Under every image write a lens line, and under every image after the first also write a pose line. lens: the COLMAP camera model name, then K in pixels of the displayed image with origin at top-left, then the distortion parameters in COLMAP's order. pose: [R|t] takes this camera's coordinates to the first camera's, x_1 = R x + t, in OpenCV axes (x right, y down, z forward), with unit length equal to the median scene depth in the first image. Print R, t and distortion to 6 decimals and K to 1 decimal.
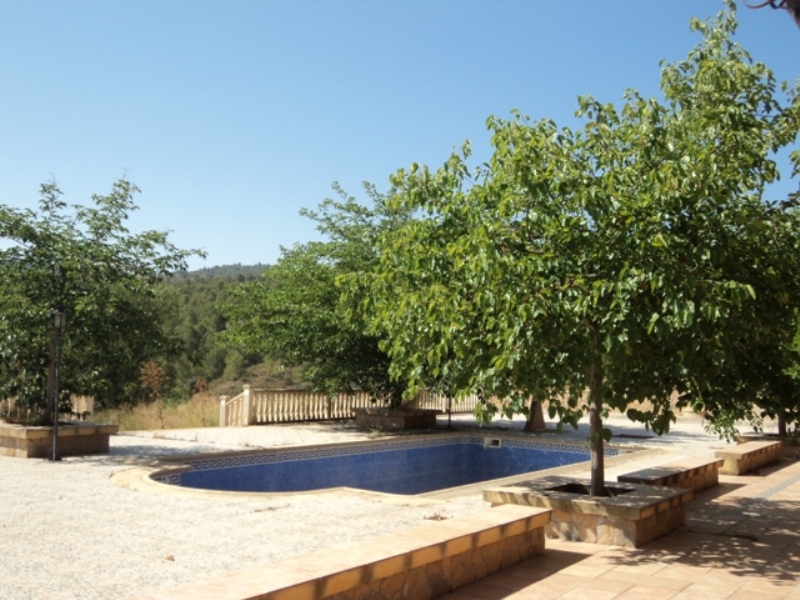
lens RADIAL K [[857.6, 0, 404.8], [0, 857.6, 291.3], [0, 0, 1]] dist [-0.039371, 0.000000]
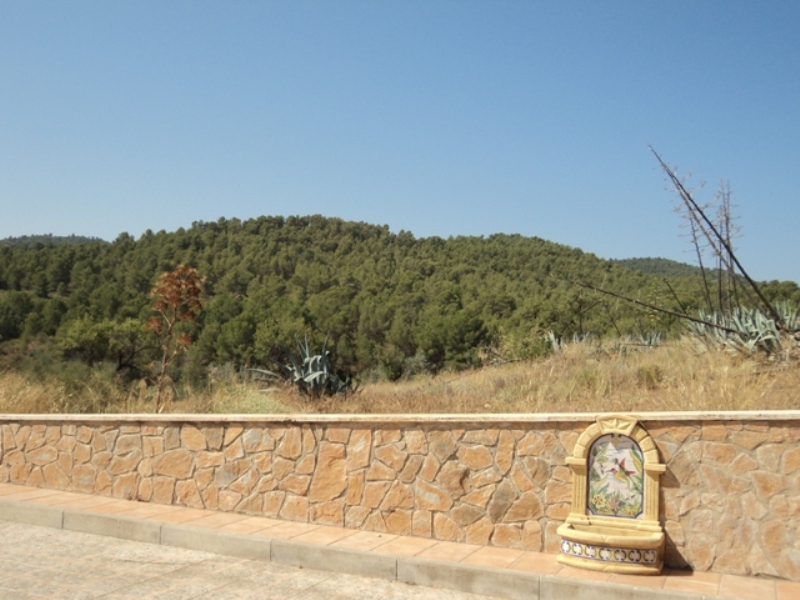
lens RADIAL K [[857.6, 0, 403.8], [0, 857.6, 299.3], [0, 0, 1]] dist [-0.039371, 0.000000]
pose [[0.980140, 0.022273, 0.197053, 0.425640], [-0.028432, 0.999190, 0.028484, 0.141099], [-0.196259, -0.033521, 0.979979, 1.434299]]
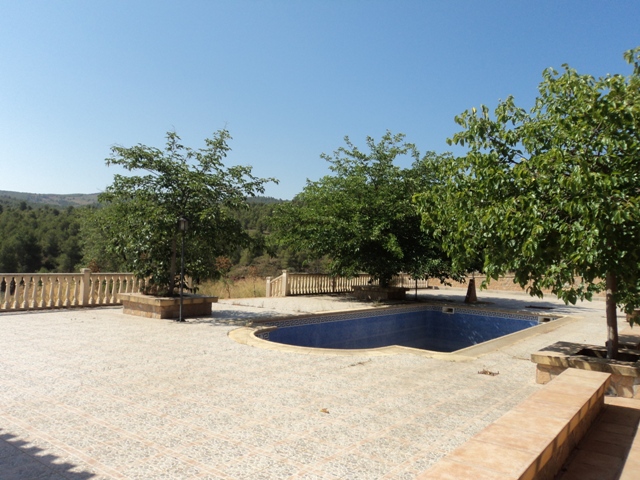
lens RADIAL K [[518.3, 0, 326.1], [0, 518.3, 226.3], [0, 0, 1]] dist [-0.029892, 0.023337]
pose [[0.999283, 0.011186, -0.036178, -0.109172], [-0.010277, 0.999630, 0.025200, 0.009528], [0.036446, -0.024810, 0.999028, 0.107073]]
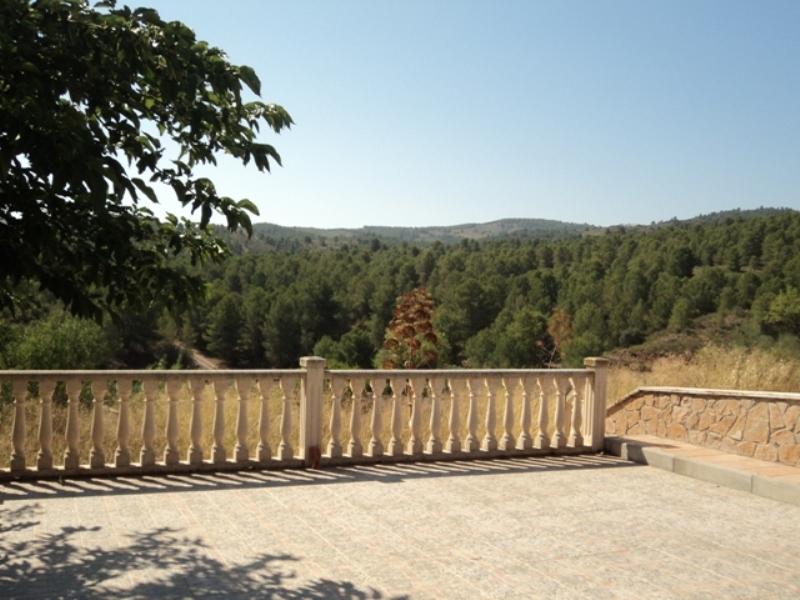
lens RADIAL K [[857.6, 0, 404.2], [0, 857.6, 298.8], [0, 0, 1]] dist [-0.039371, 0.000000]
pose [[0.841128, -0.007539, -0.540783, 0.382138], [0.042996, 0.997670, 0.052967, 0.140712], [0.539124, -0.067804, 0.839493, 1.446059]]
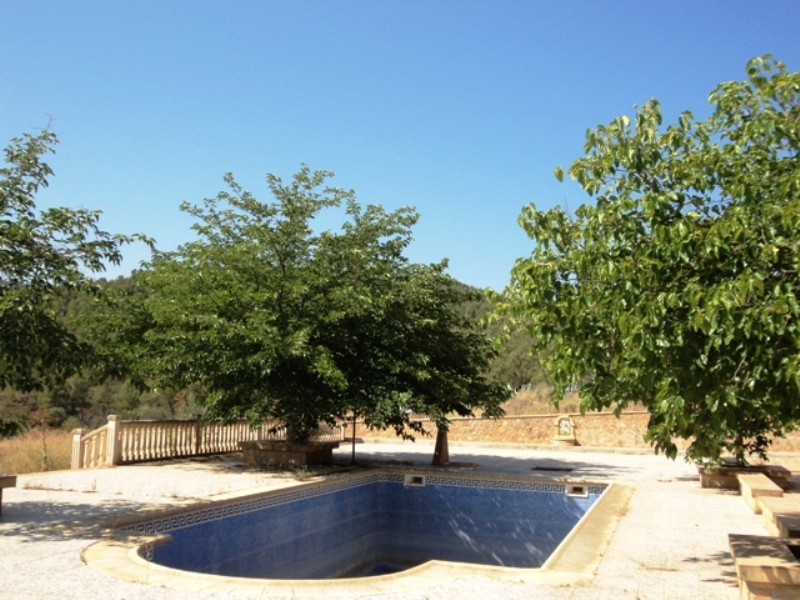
lens RADIAL K [[857.6, 0, 399.1], [0, 857.6, 282.9], [0, 0, 1]] dist [-0.039371, 0.000000]
pose [[0.959993, 0.036337, 0.277656, -0.215801], [-0.025578, 0.998779, -0.042274, 0.017184], [-0.278853, 0.033480, 0.959750, 0.211862]]
